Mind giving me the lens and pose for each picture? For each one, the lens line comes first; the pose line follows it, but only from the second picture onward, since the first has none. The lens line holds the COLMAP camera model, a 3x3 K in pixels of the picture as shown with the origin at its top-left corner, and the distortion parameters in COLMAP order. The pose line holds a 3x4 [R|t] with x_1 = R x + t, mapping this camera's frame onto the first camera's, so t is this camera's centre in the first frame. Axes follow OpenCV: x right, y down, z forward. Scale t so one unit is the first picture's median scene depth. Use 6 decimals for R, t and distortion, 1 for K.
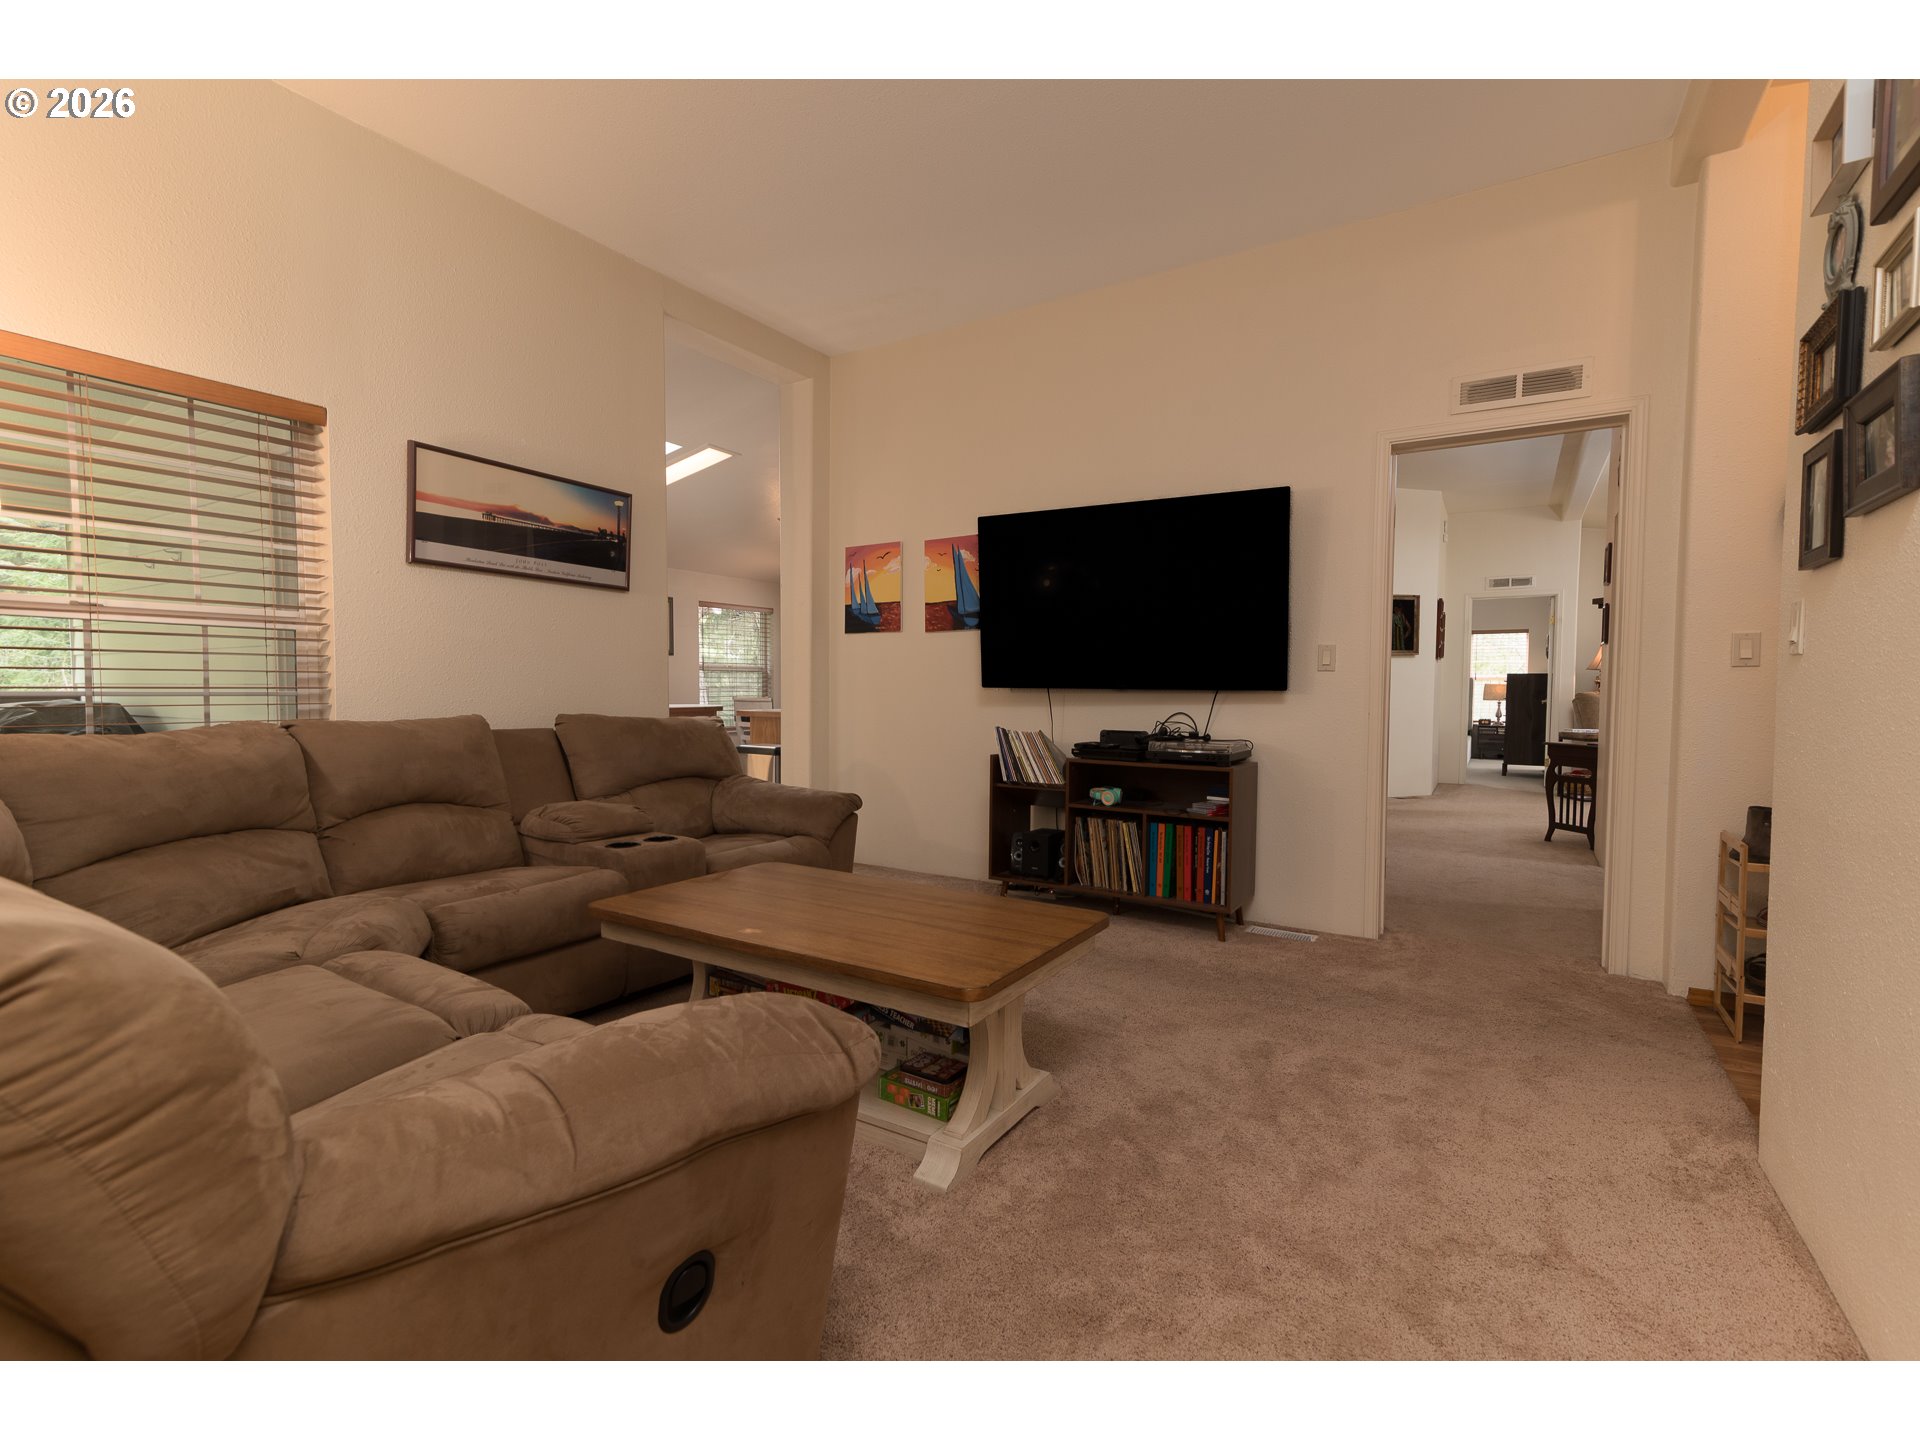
lens RADIAL K [[912.0, 0, 946.6], [0, 912.0, 689.9], [0, 0, 1]] dist [0.009118, -0.000261]
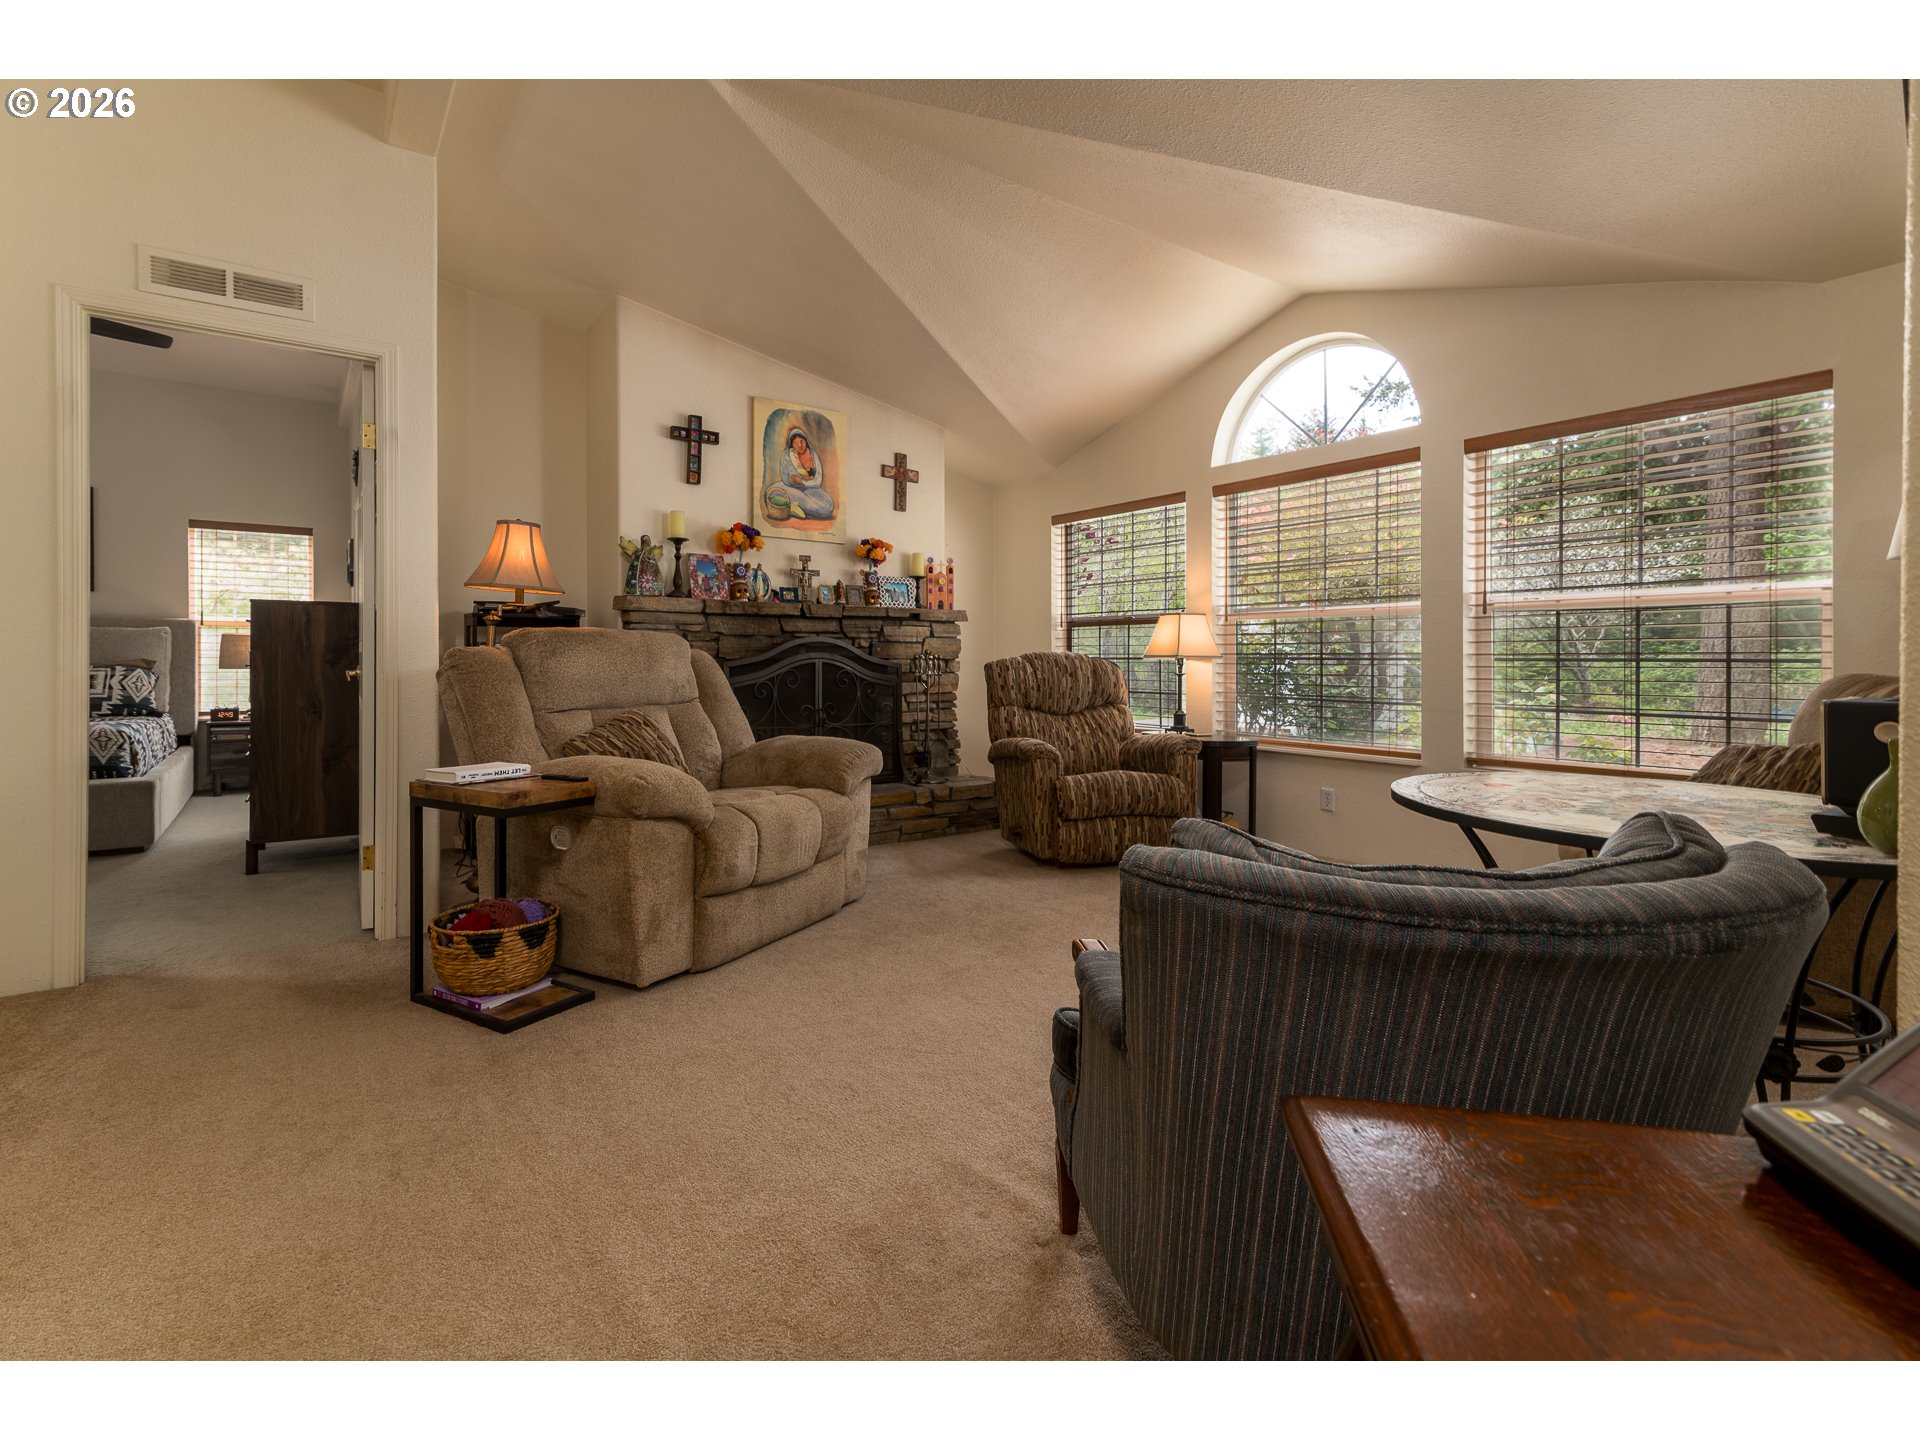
lens RADIAL K [[912.0, 0, 946.6], [0, 912.0, 689.9], [0, 0, 1]] dist [0.009118, -0.000261]
pose [[0.398968, -0.042423, 0.915983, 0.310762], [0.005107, 0.999017, 0.044044, 0.003601], [-0.916951, -0.012894, 0.398793, 0.479713]]
